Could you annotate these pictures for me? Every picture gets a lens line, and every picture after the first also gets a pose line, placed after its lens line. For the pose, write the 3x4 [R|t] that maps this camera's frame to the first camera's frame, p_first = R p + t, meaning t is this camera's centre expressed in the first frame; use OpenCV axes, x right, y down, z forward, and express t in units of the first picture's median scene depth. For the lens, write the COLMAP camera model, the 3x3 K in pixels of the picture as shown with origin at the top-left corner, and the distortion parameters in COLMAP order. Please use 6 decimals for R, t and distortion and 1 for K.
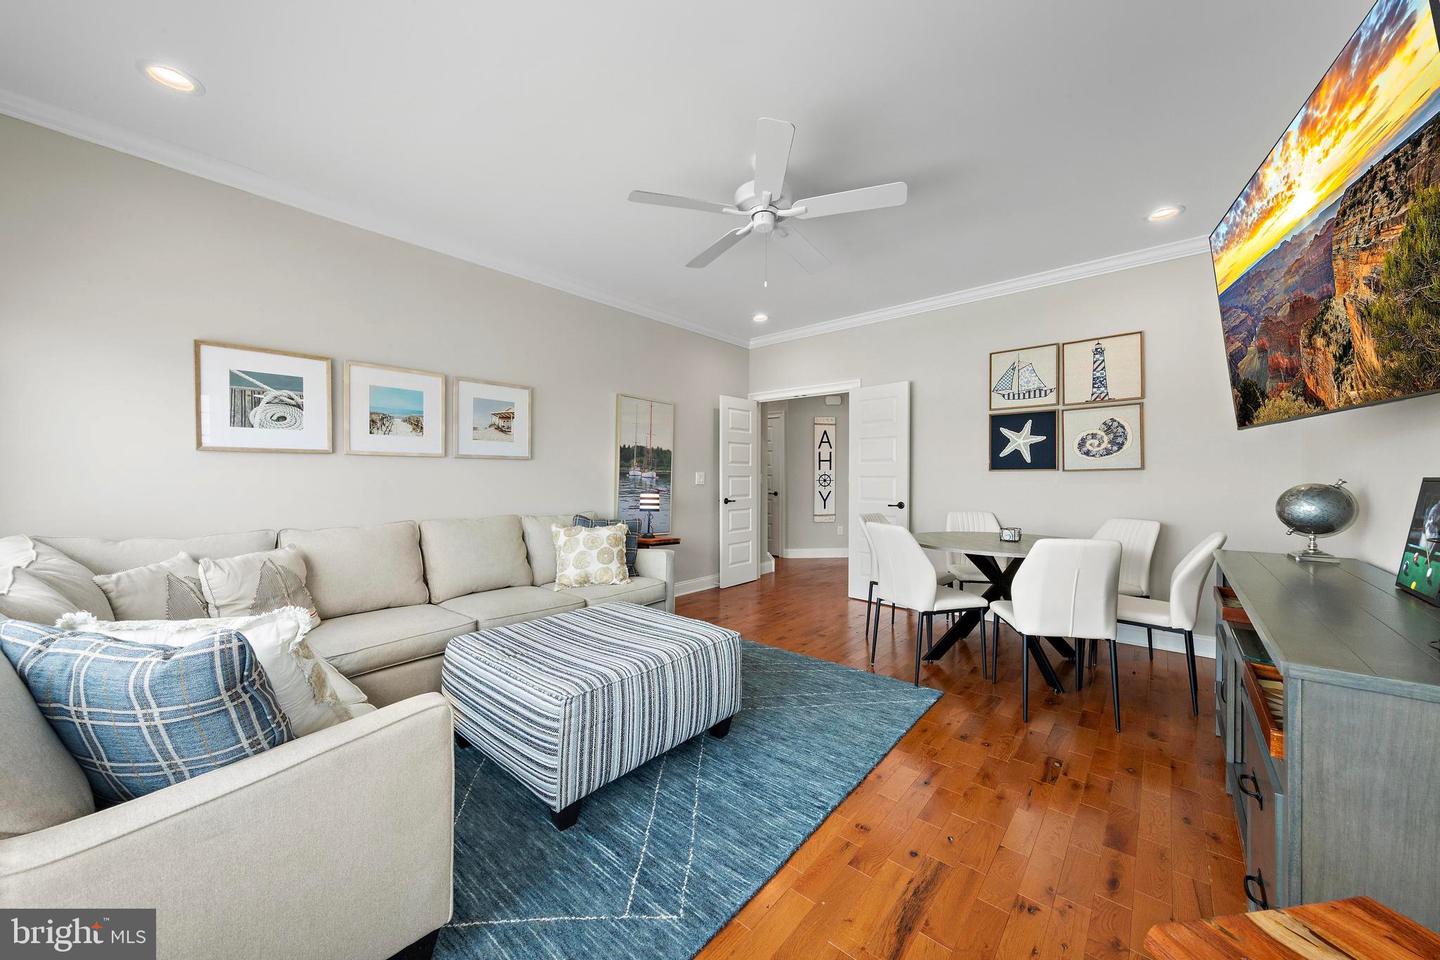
lens RADIAL K [[509.7, 0, 724.7], [0, 509.7, 478.0], [0, 0, 1]] dist [-0.000223, -0.000018]
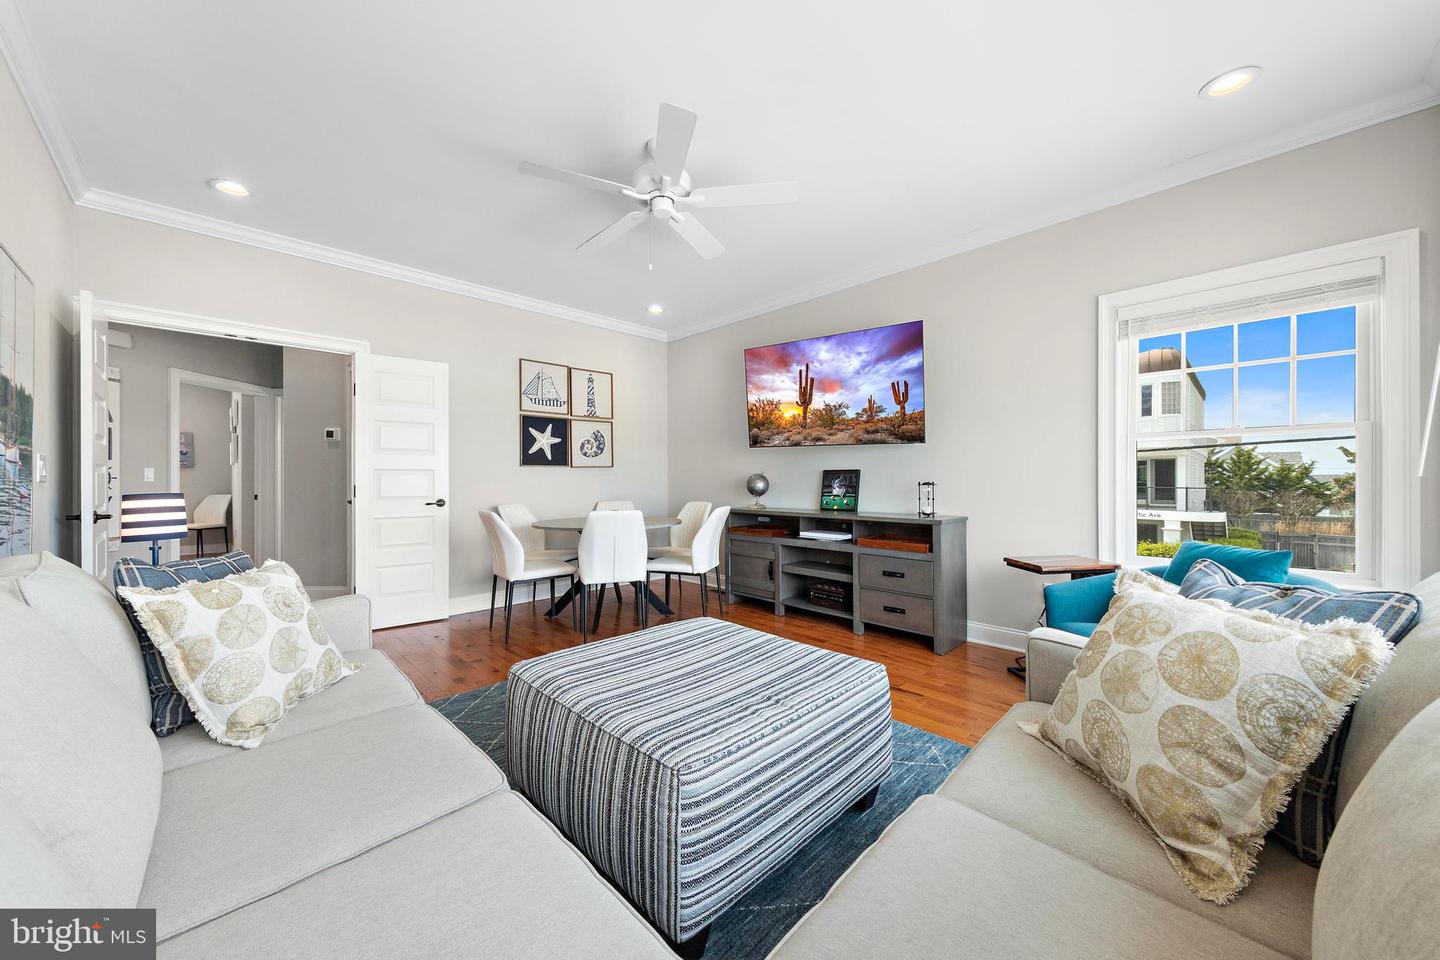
lens RADIAL K [[509.7, 0, 724.7], [0, 509.7, 478.0], [0, 0, 1]] dist [-0.000223, -0.000018]
pose [[0.085280, 0.000183, 0.996357, -0.596740], [0.005422, 0.999985, -0.000648, 0.016717], [-0.996342, 0.005458, 0.085278, 0.527206]]
